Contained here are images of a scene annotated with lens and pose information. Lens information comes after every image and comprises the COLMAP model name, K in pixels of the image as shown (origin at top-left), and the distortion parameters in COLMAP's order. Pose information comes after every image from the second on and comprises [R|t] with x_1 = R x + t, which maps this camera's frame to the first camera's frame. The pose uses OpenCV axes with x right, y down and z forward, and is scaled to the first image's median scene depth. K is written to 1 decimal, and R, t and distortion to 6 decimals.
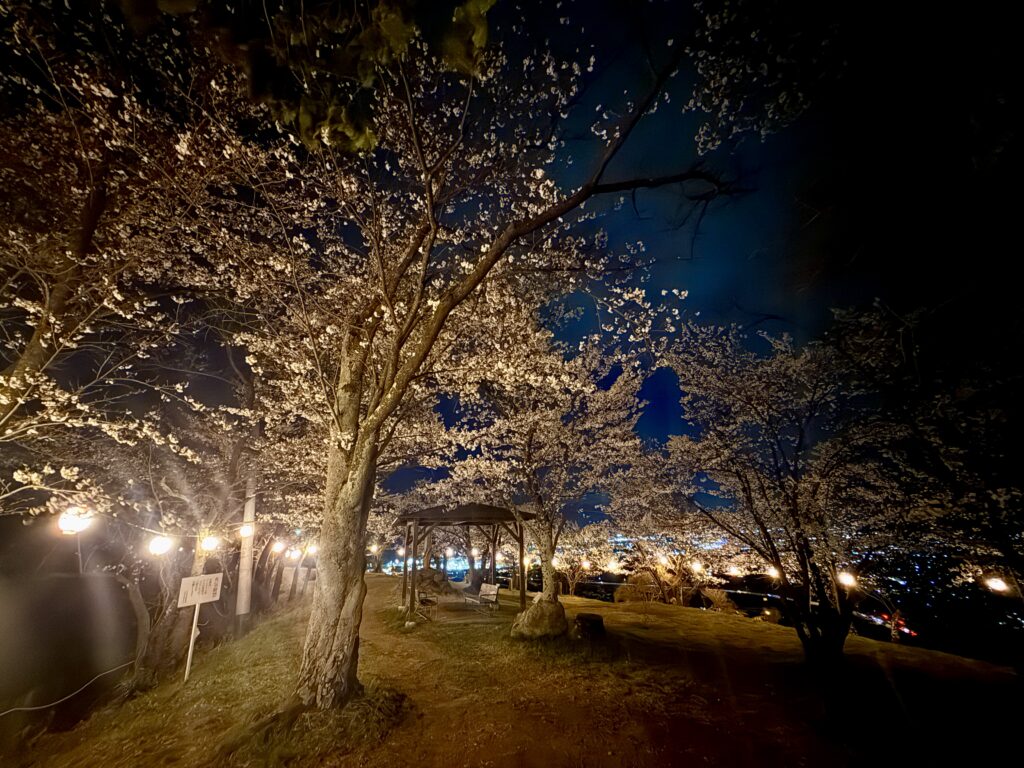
lens RADIAL K [[401.2, 0, 500.6], [0, 401.2, 385.3], [0, 0, 1]] dist [0.007299, -0.000090]
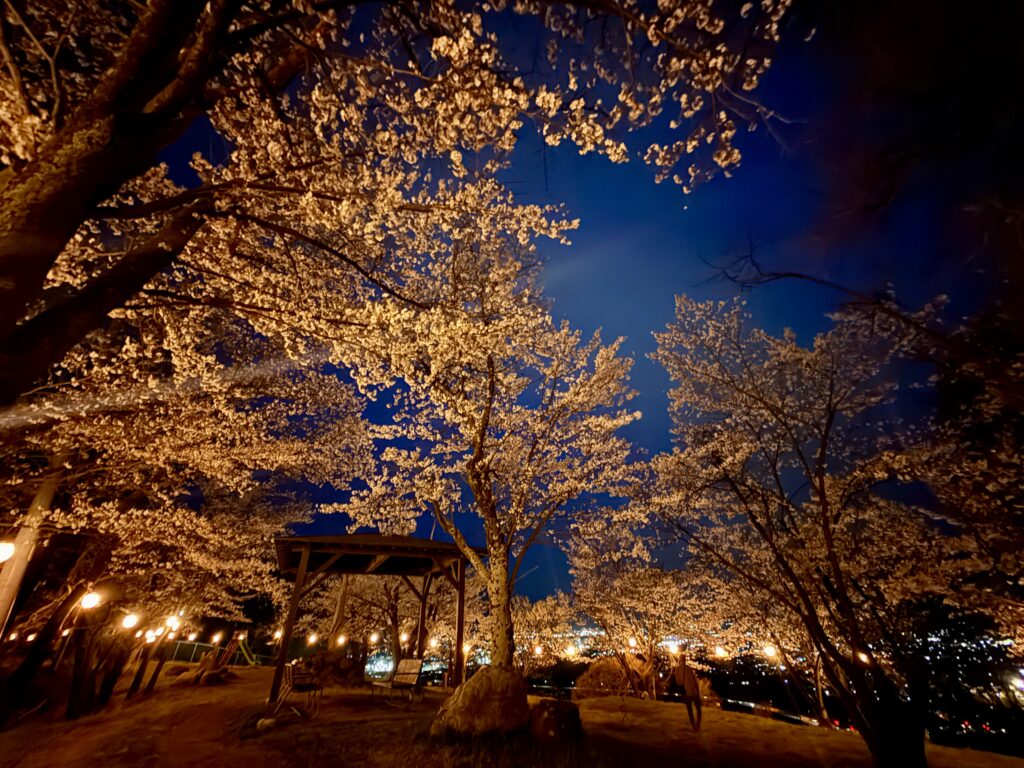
lens RADIAL K [[401.2, 0, 500.6], [0, 401.2, 385.3], [0, 0, 1]] dist [0.007299, -0.000090]
pose [[0.991472, 0.073506, 0.107609, 0.010774], [-0.052163, 0.980553, -0.189193, 0.103929], [-0.119423, 0.181966, 0.976026, 0.149023]]
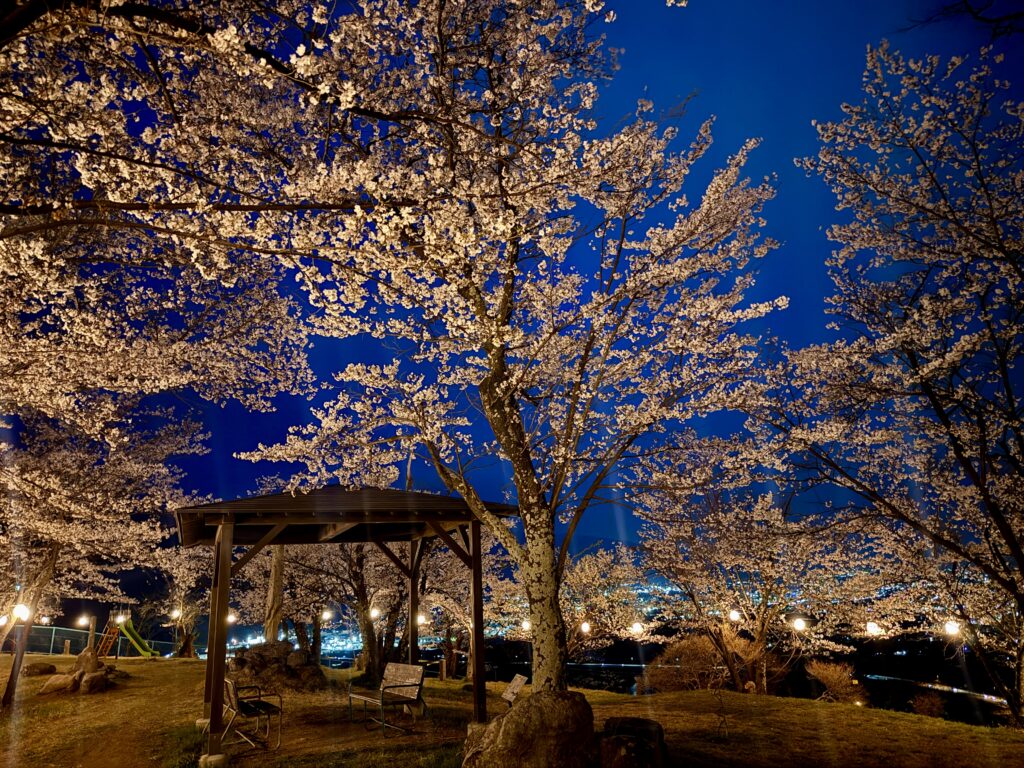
lens RADIAL K [[707.8, 0, 499.7], [0, 707.8, 385.3], [0, 0, 1]] dist [0.070026, -0.069389]
pose [[0.994291, 0.009538, 0.106273, -0.005667], [-0.017891, 0.996799, 0.077926, 0.076815], [-0.105190, -0.079383, 0.991279, 0.139732]]
